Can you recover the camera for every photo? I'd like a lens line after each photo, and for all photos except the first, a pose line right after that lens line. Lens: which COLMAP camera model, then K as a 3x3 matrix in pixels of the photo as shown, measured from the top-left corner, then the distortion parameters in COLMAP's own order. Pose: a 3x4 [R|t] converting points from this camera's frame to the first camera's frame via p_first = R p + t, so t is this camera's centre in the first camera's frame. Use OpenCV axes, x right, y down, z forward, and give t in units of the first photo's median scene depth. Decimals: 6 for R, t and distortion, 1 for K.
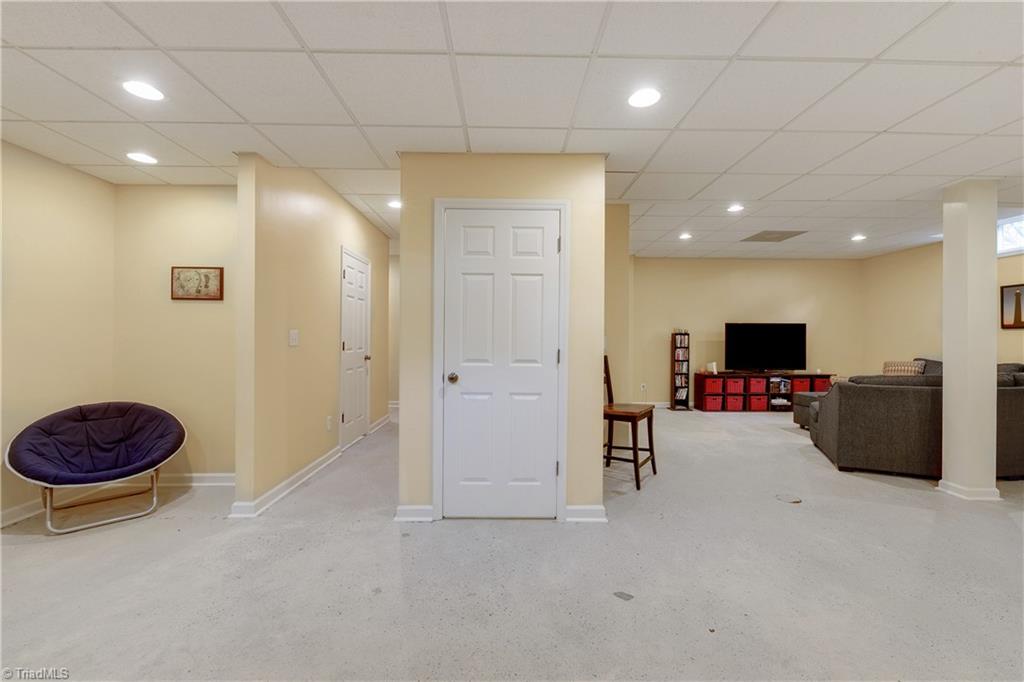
lens RADIAL K [[413.8, 0, 510.9], [0, 413.8, 334.8], [0, 0, 1]] dist [-0.003712, -0.000802]
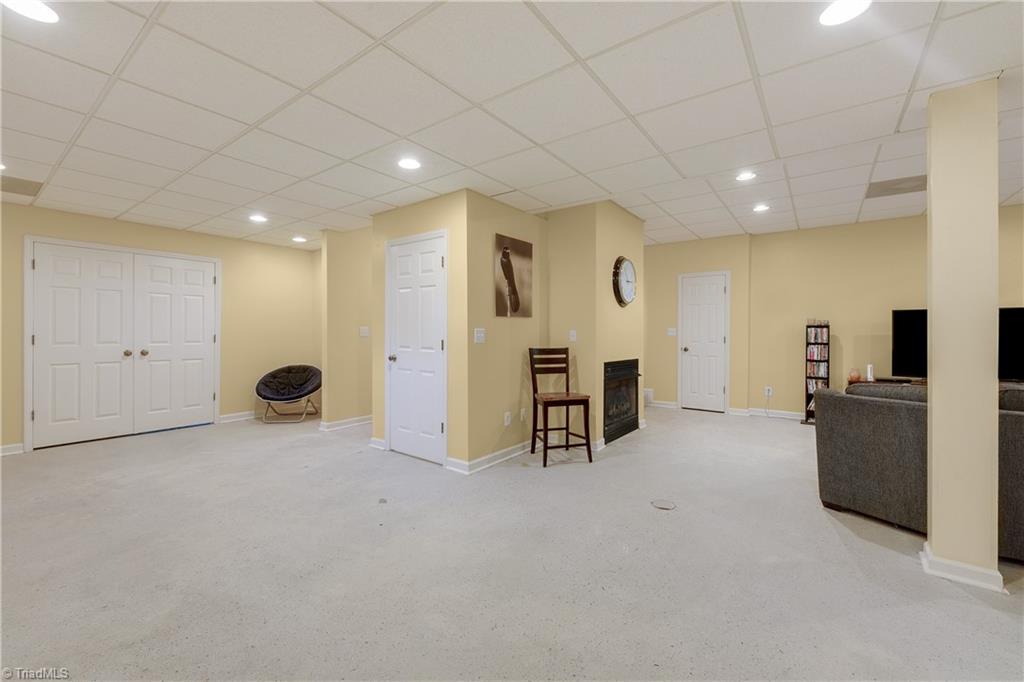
lens RADIAL K [[413.8, 0, 490.7], [0, 413.8, 326.2], [0, 0, 1]] dist [-0.003712, -0.000802]
pose [[0.782620, -0.009512, -0.622426, 0.801903], [0.005386, 0.999949, -0.008510, 0.002555], [0.622476, 0.003307, 0.782632, 0.028821]]
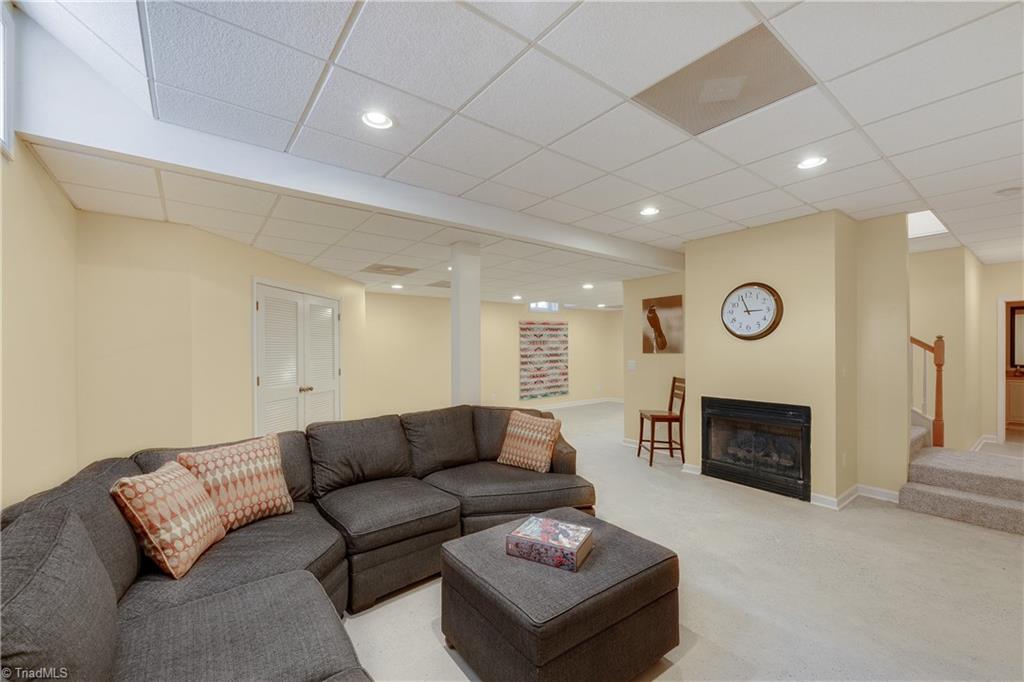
lens RADIAL K [[413.8, 0, 519.7], [0, 413.8, 349.3], [0, 0, 1]] dist [-0.003712, -0.000802]
pose [[-0.793145, -0.004135, -0.609019, 1.534480], [0.001646, 0.999959, -0.008933, -0.032764], [0.609031, -0.008088, -0.793105, 1.839294]]
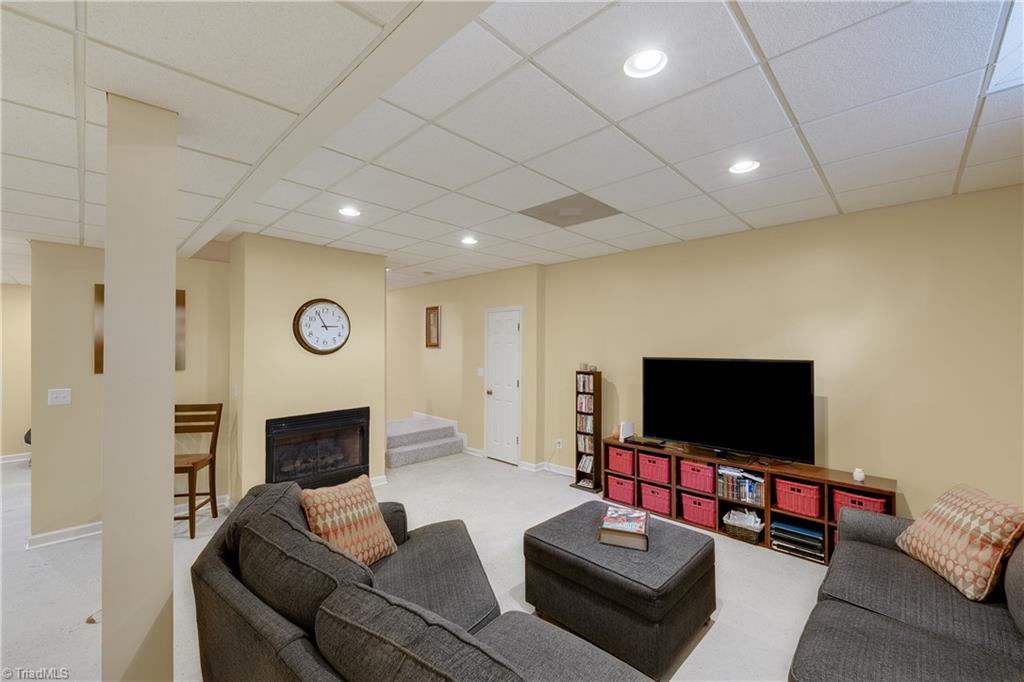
lens RADIAL K [[413.8, 0, 512.4], [0, 413.8, 345.6], [0, 0, 1]] dist [-0.003712, -0.000802]
pose [[0.713314, -0.002447, -0.700840, 1.526593], [0.007689, 0.999961, 0.004335, -0.093921], [0.700803, -0.008481, 0.713305, 0.871047]]
